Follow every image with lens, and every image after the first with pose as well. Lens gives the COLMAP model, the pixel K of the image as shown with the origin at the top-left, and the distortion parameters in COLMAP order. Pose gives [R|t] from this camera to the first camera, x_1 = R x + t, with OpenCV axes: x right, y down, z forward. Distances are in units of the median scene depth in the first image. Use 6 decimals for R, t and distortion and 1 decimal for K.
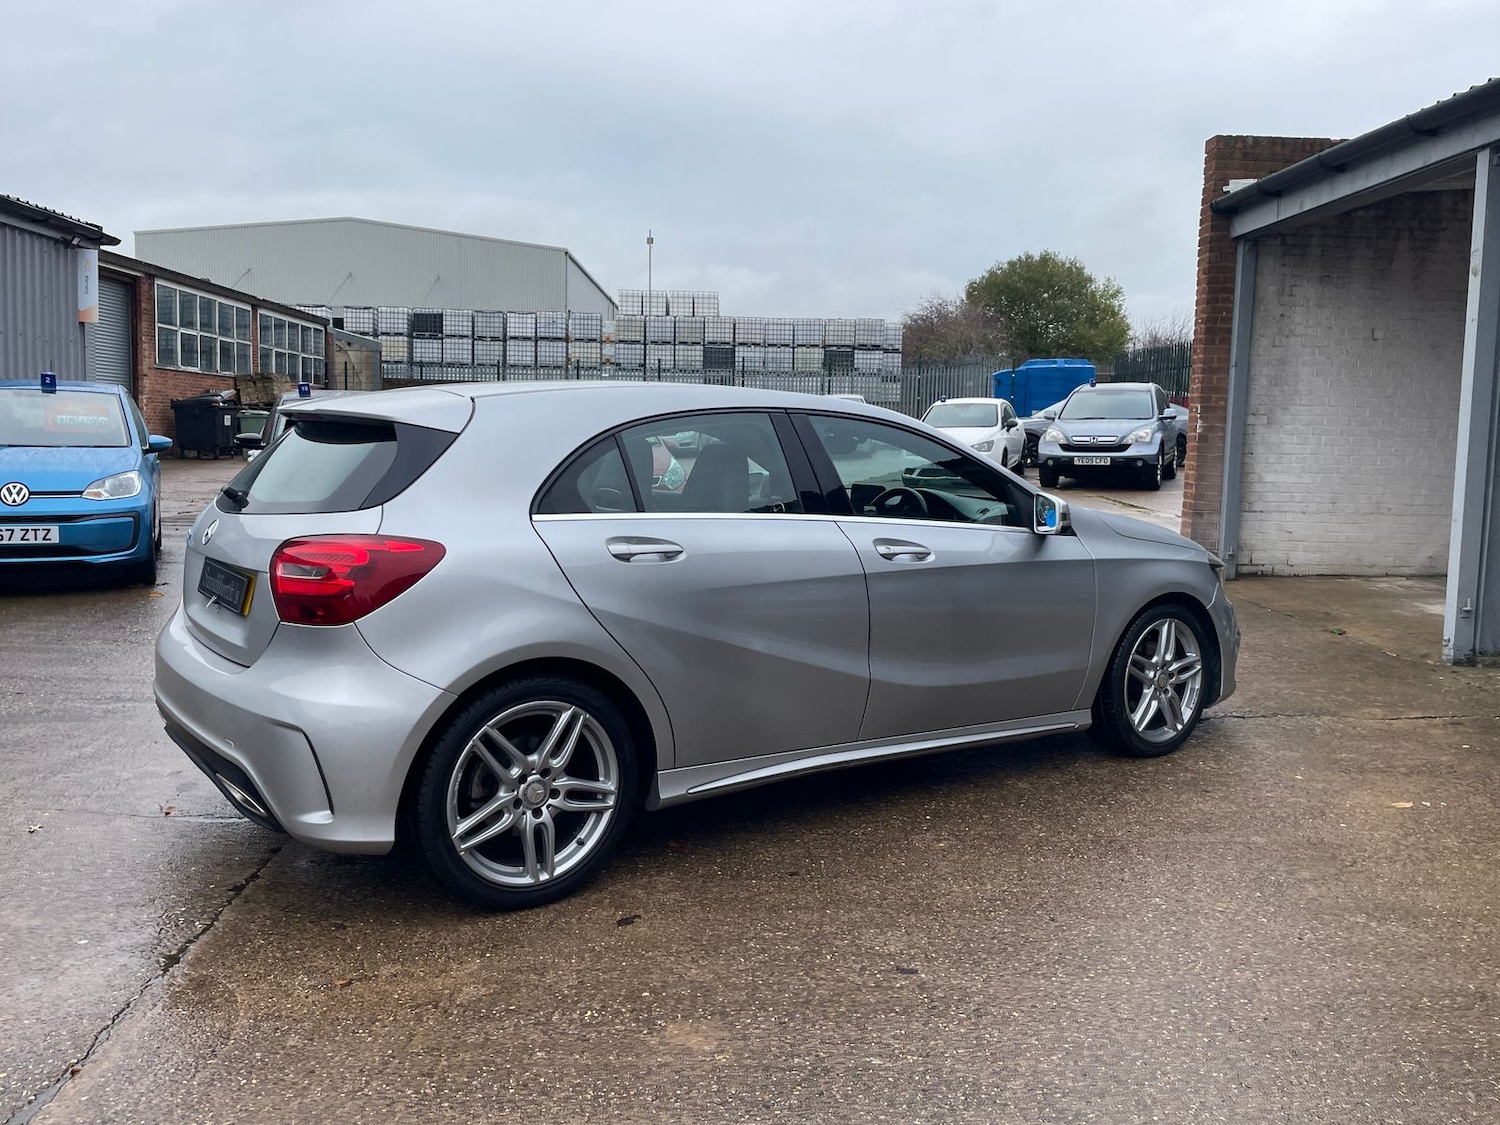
lens RADIAL K [[1215.2, 0, 764.5], [0, 1215.2, 562.5], [0, 0, 1]] dist [0.094382, -0.125845]
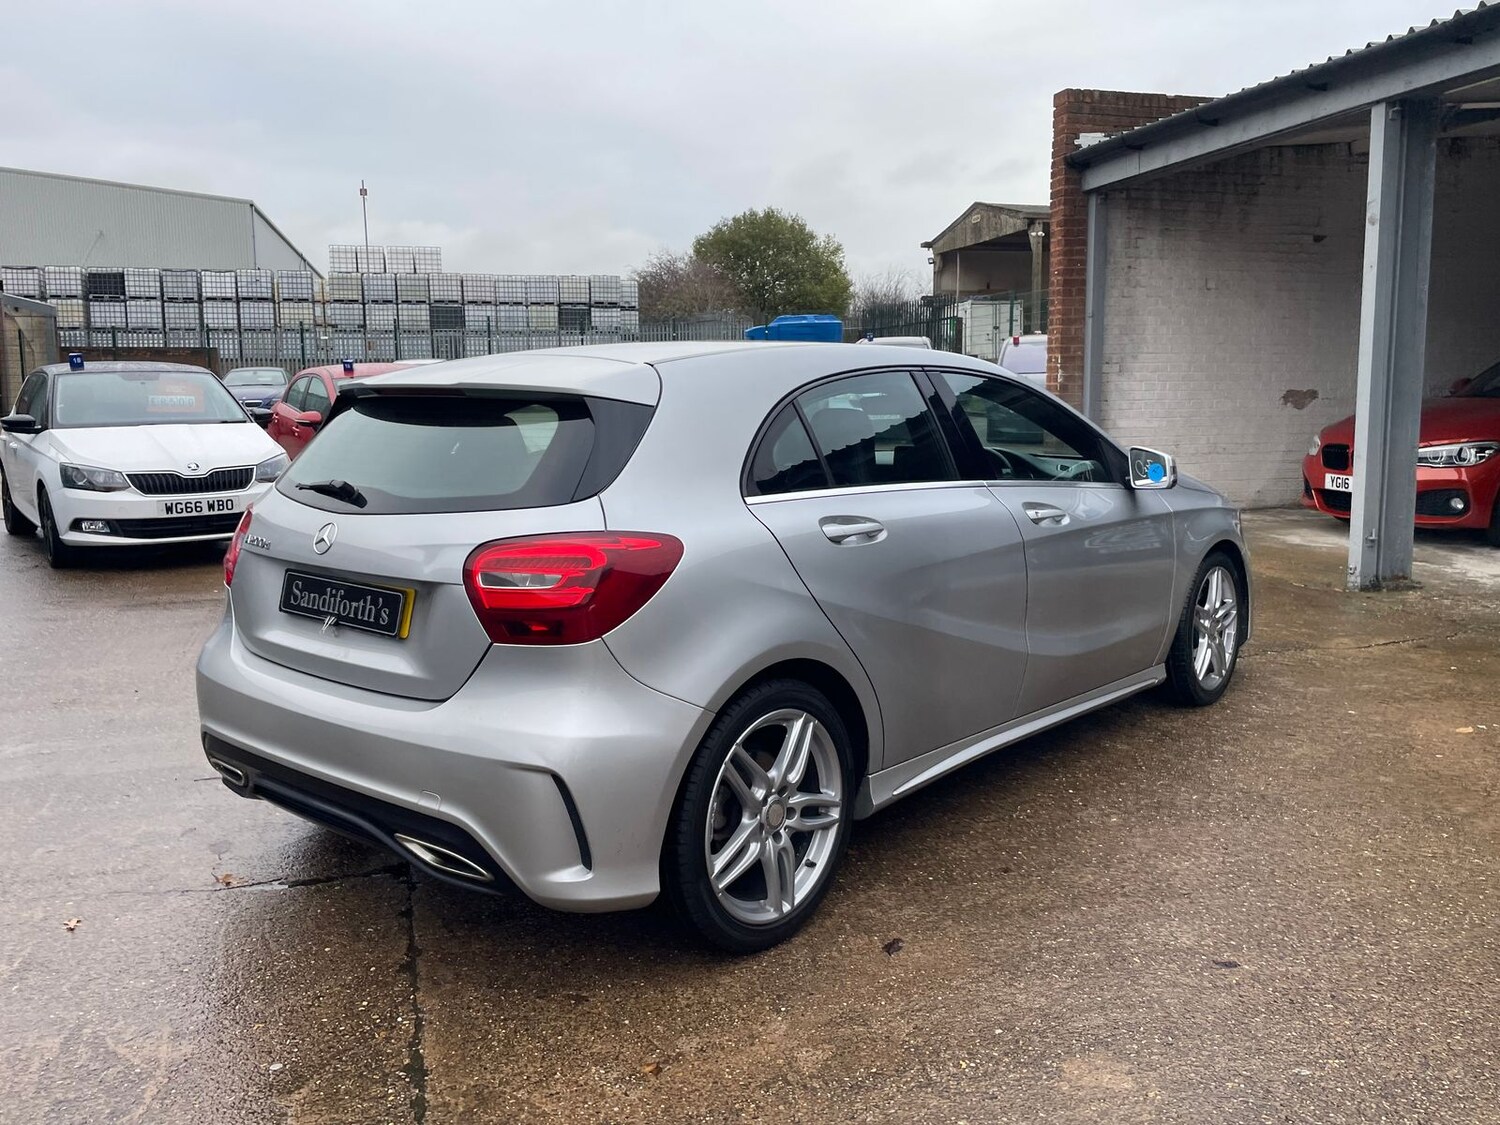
lens RADIAL K [[1215.2, 0, 765.3], [0, 1215.2, 561.6], [0, 0, 1]] dist [0.094382, -0.125845]
pose [[0.971958, -0.062869, 0.226595, -0.133048], [0.055504, 0.997707, 0.038737, -0.009265], [-0.228511, -0.025074, 0.973218, 0.054979]]
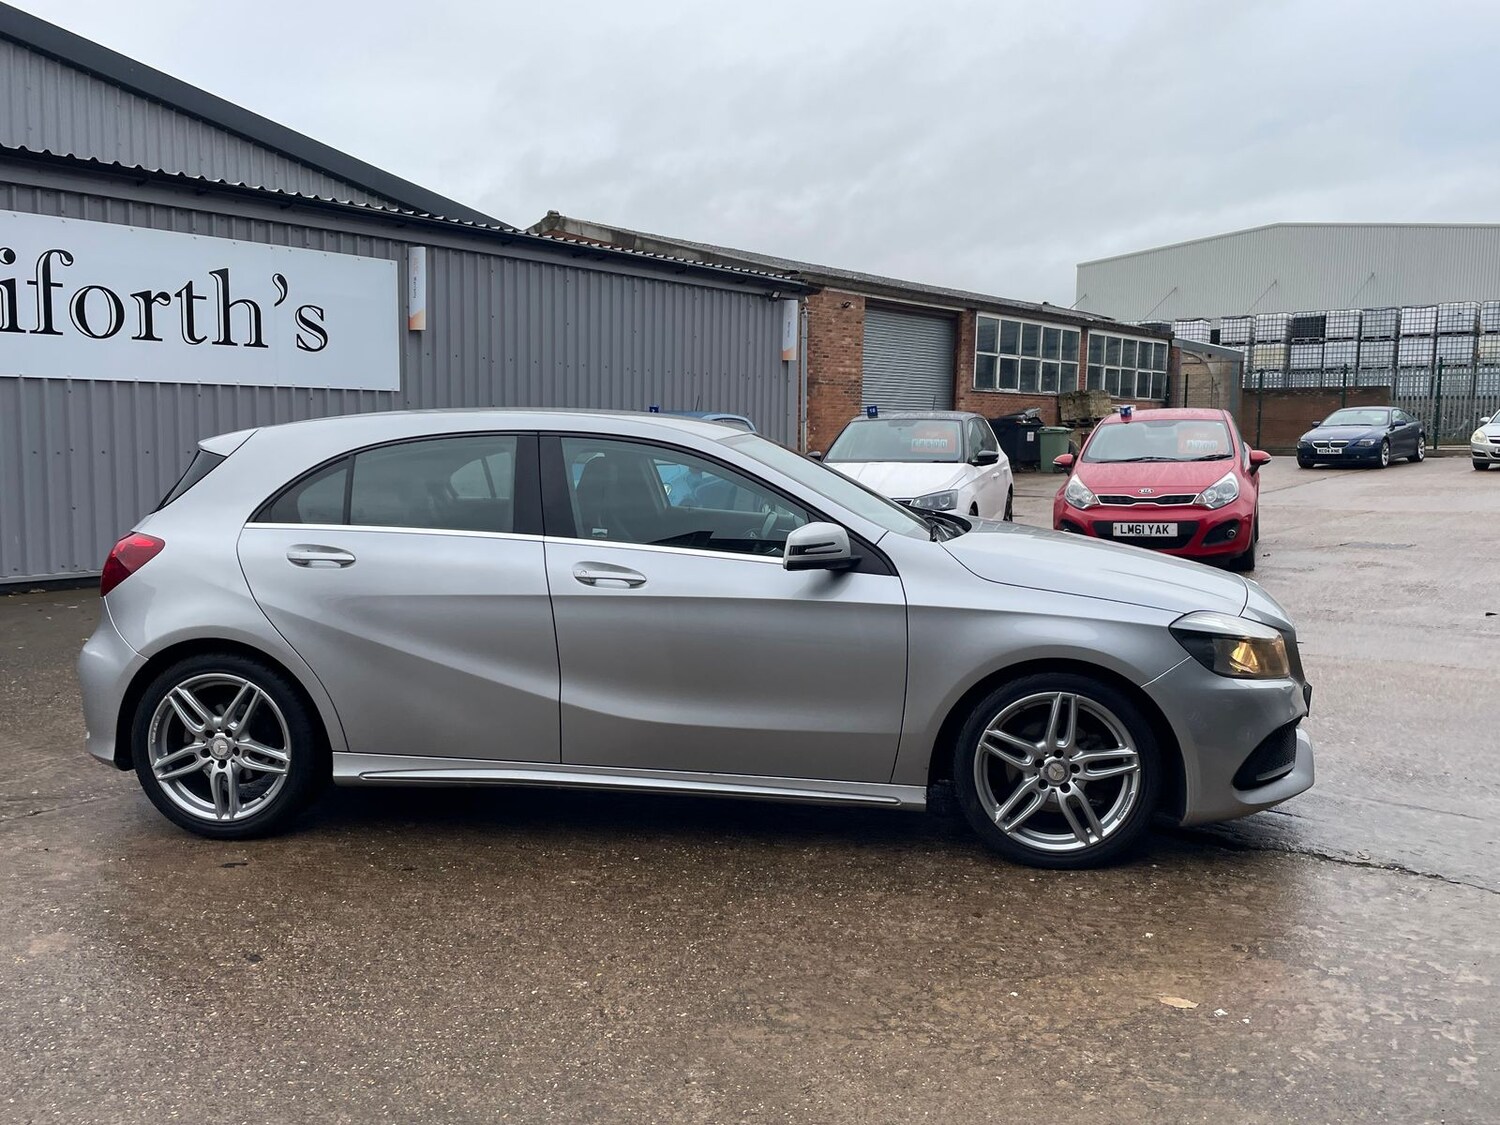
lens RADIAL K [[1215.2, 0, 760.3], [0, 1215.2, 558.8], [0, 0, 1]] dist [0.094382, -0.125845]
pose [[0.731457, 0.055853, -0.679597, 0.366046], [-0.064377, 0.997845, 0.012718, -0.018467], [0.678842, 0.034448, 0.733476, 0.157268]]
